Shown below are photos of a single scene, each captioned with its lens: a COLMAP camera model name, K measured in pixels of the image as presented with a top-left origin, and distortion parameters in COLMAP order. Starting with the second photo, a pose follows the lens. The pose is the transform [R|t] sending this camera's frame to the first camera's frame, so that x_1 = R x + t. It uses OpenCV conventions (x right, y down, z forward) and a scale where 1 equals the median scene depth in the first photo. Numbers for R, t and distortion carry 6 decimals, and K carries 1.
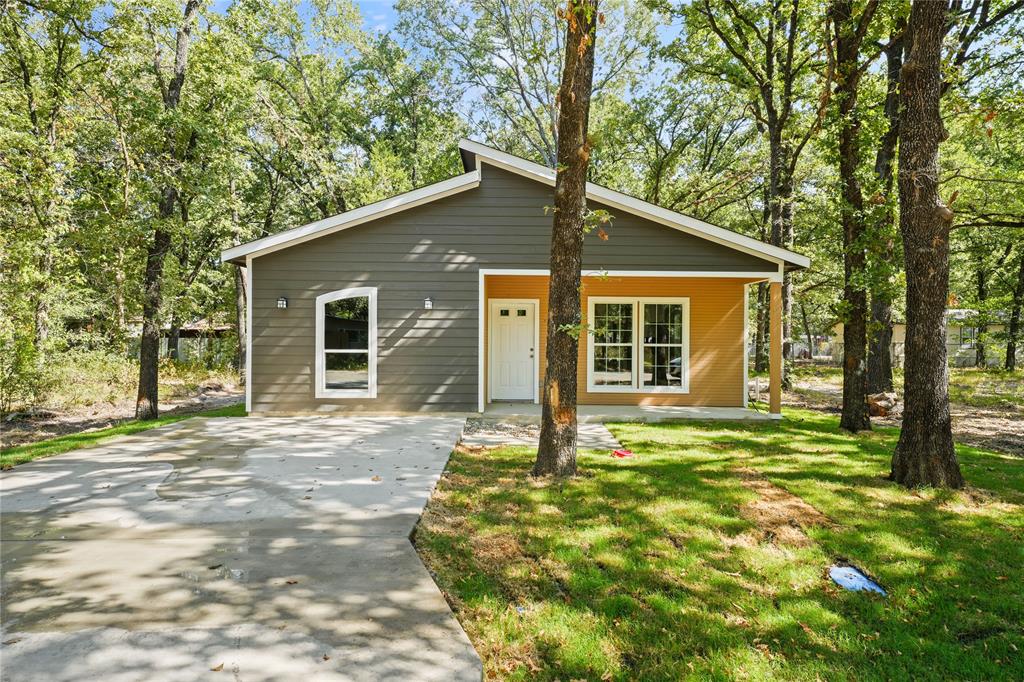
lens RADIAL K [[574.4, 0, 513.1], [0, 574.4, 339.3], [0, 0, 1]] dist [0.034202, 0.001101]
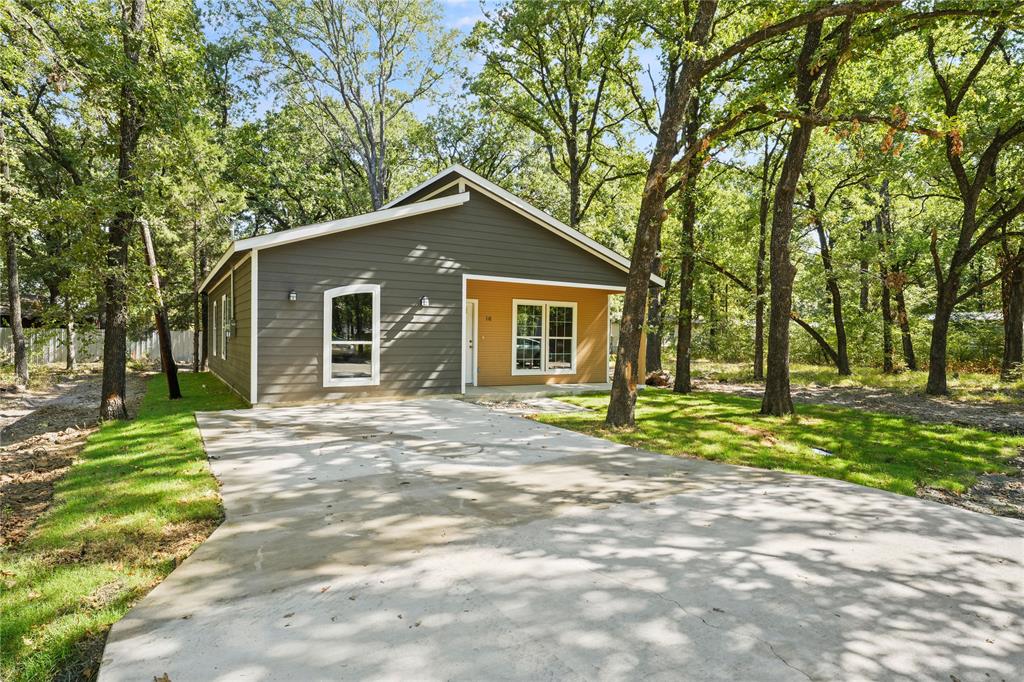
lens RADIAL K [[569.0, 0, 508.2], [0, 569.0, 340.6], [0, 0, 1]] dist [0.028602, 0.000170]
pose [[0.861067, 0.000756, 0.508492, -0.581762], [-0.008769, 0.999872, 0.013361, -0.000025], [-0.508417, -0.015963, 0.860963, -0.069714]]
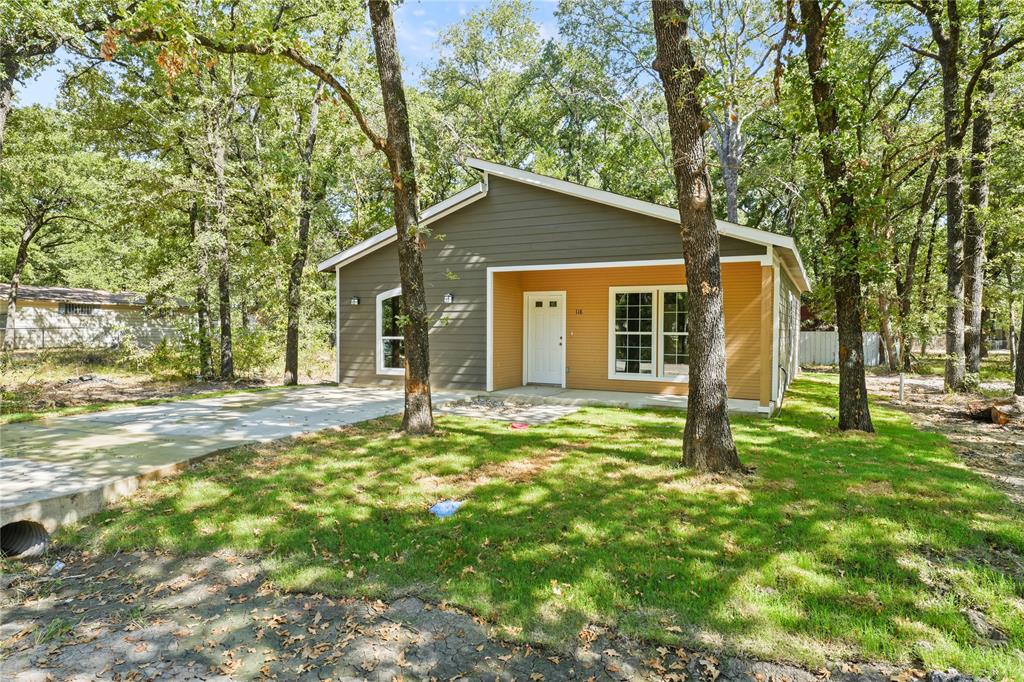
lens RADIAL K [[574.4, 0, 480.7], [0, 574.4, 346.9], [0, 0, 1]] dist [0.034202, 0.001101]
pose [[0.891961, 0.011923, -0.451955, 0.449299], [0.000854, 0.999606, 0.028056, 0.005190], [0.452112, -0.025410, 0.891599, -0.040417]]
